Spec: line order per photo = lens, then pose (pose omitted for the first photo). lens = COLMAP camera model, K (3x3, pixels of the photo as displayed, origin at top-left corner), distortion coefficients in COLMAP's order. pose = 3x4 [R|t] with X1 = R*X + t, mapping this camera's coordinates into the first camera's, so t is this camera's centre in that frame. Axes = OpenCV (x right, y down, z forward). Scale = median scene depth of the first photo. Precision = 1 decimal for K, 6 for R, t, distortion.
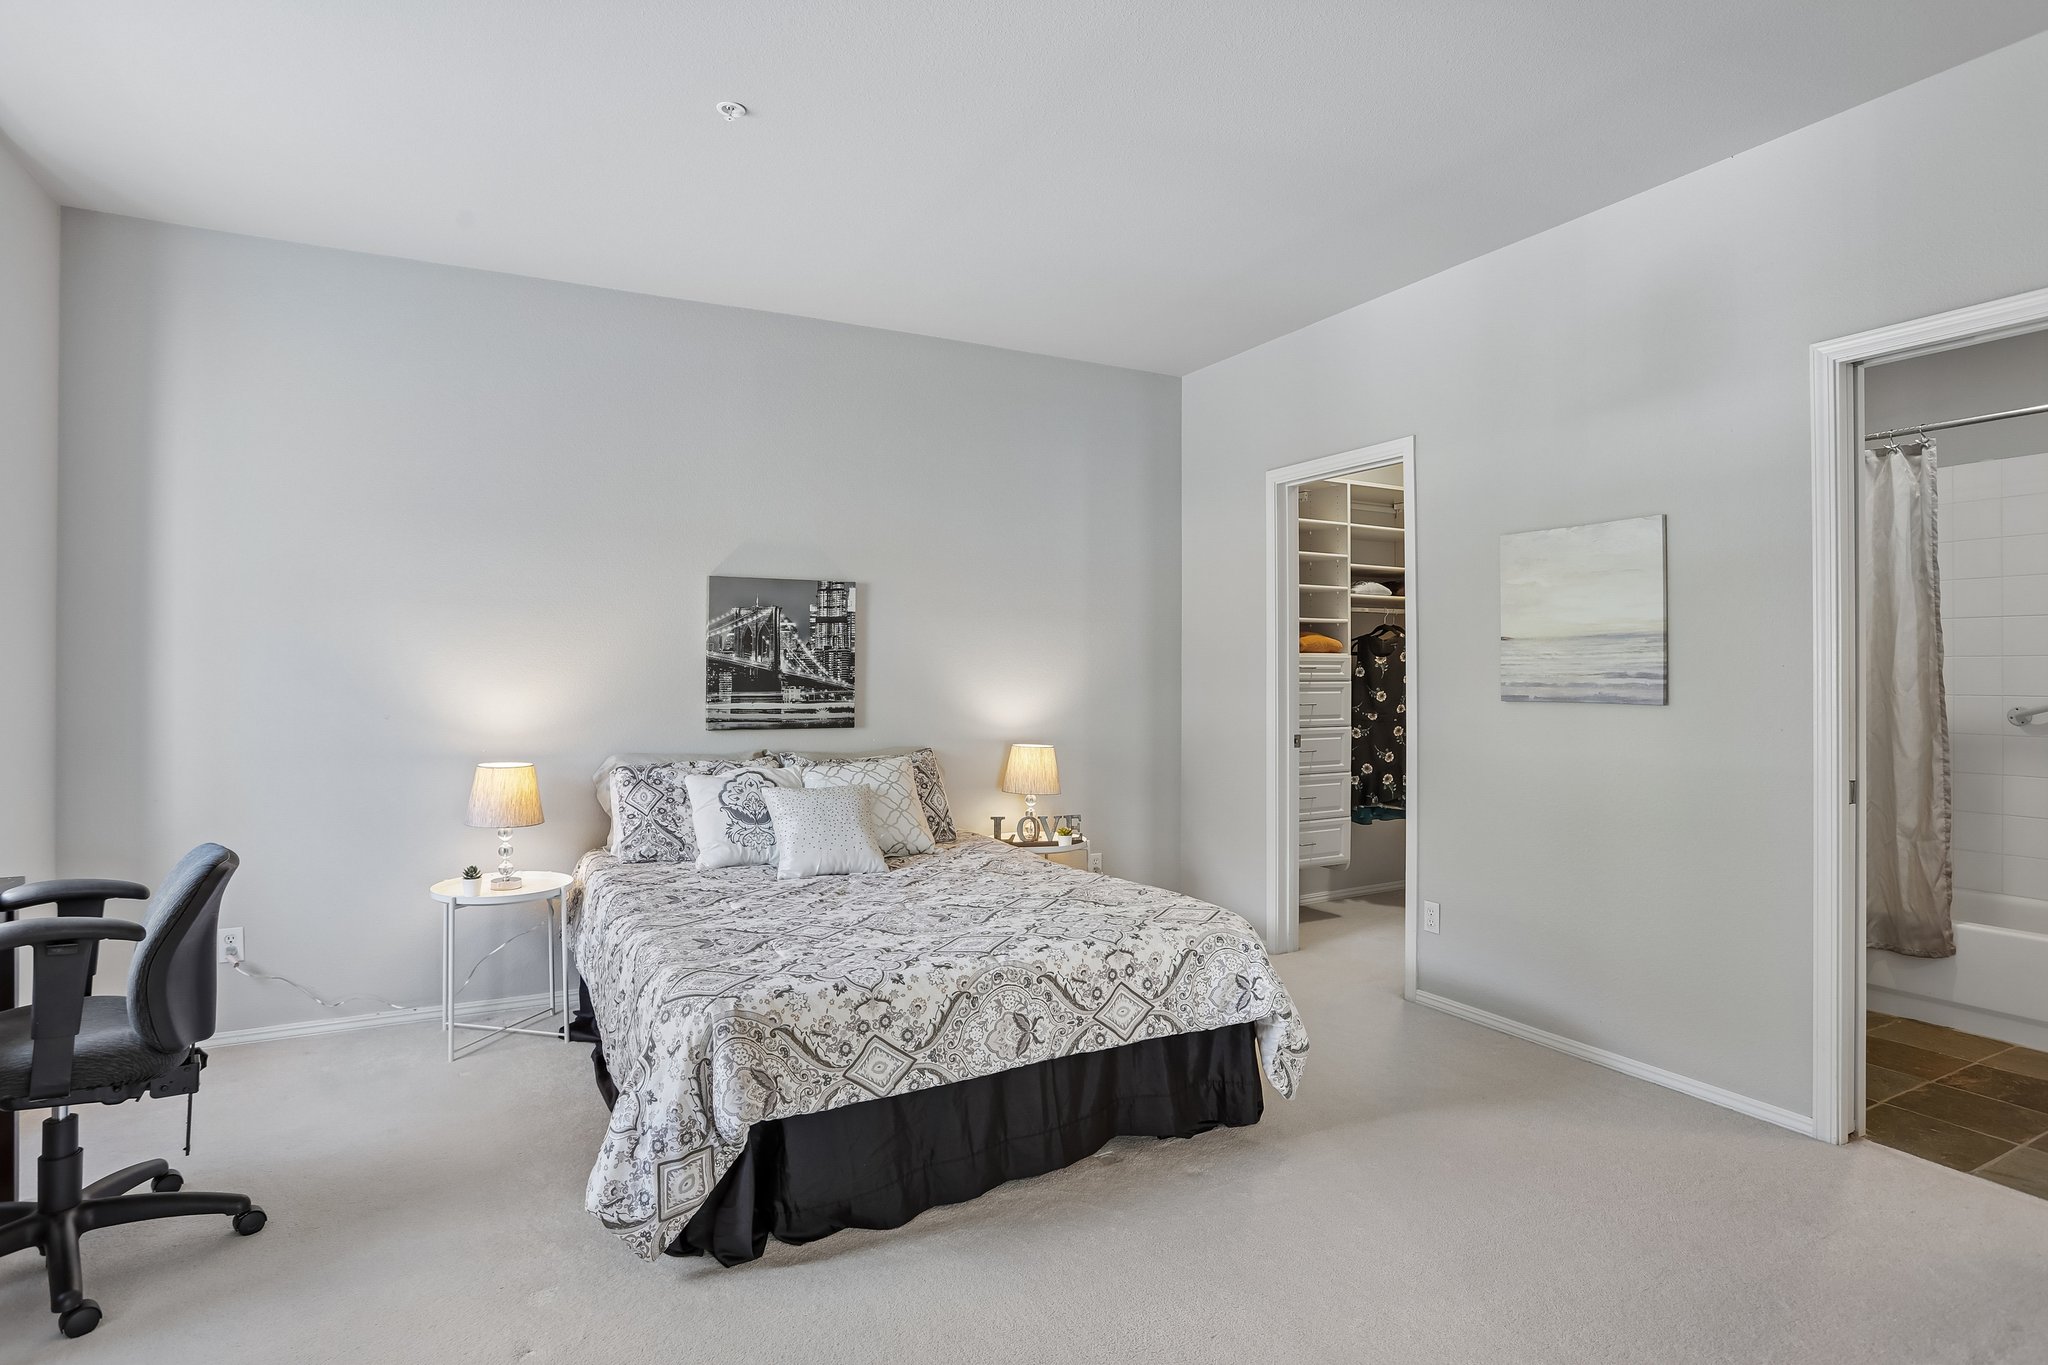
lens RADIAL K [[1053.3, 0, 1011.6], [0, 1053.3, 697.6], [0, 0, 1]] dist [-0.045675, 0.002830]
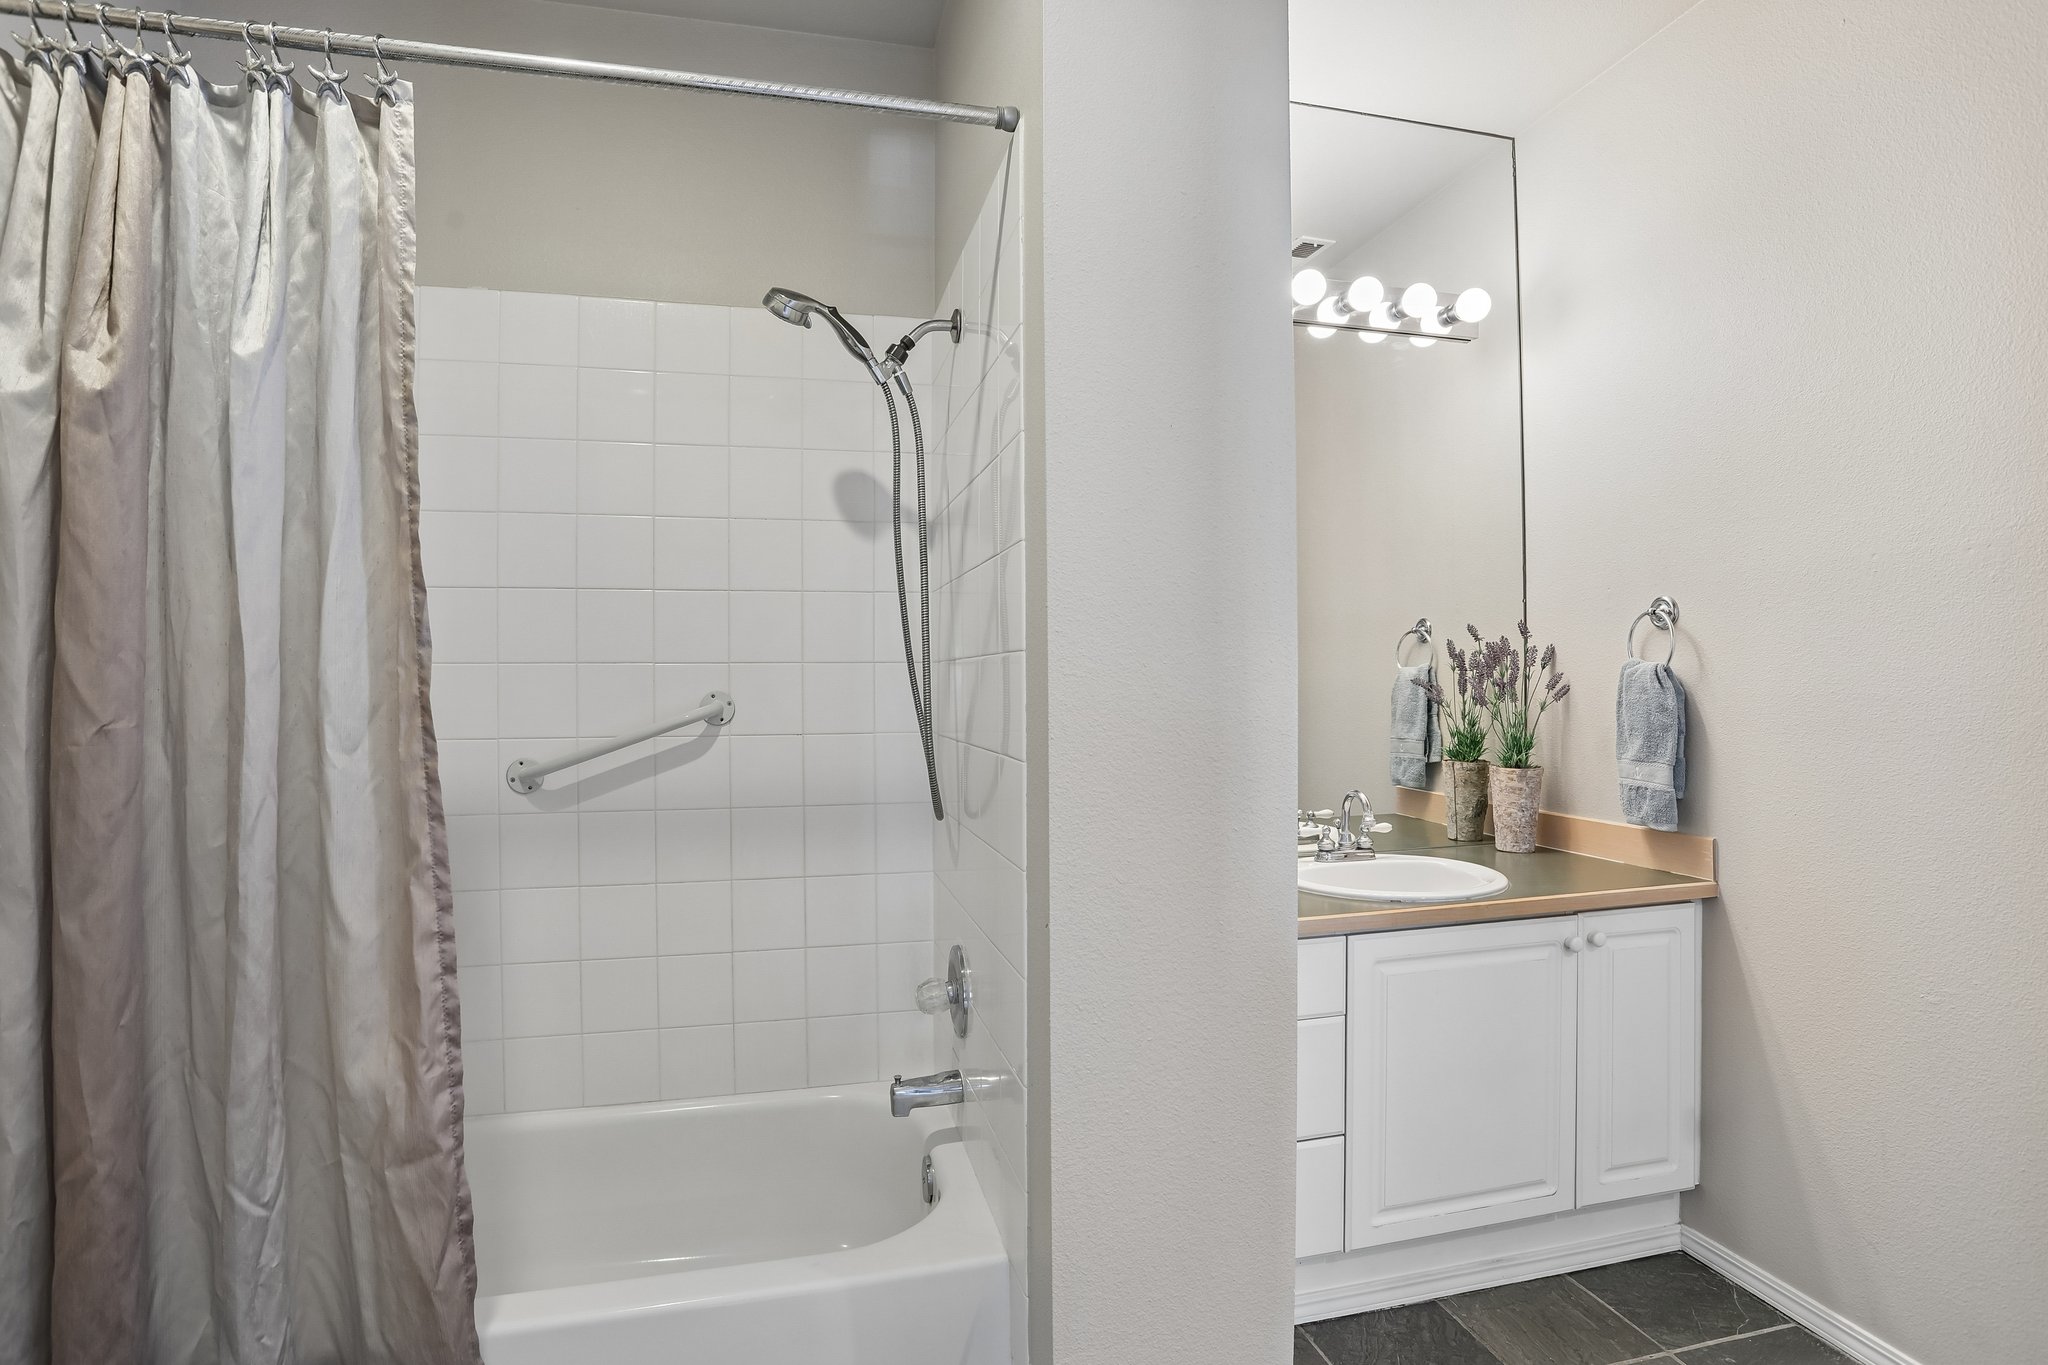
lens RADIAL K [[1053.3, 0, 1026.6], [0, 1053.3, 690.4], [0, 0, 1]] dist [-0.045675, 0.002830]
pose [[0.243151, 0.002020, 0.969986, 0.881906], [0.029895, 0.999507, -0.009576, -0.026024], [-0.969528, 0.031326, 0.242971, 1.019323]]
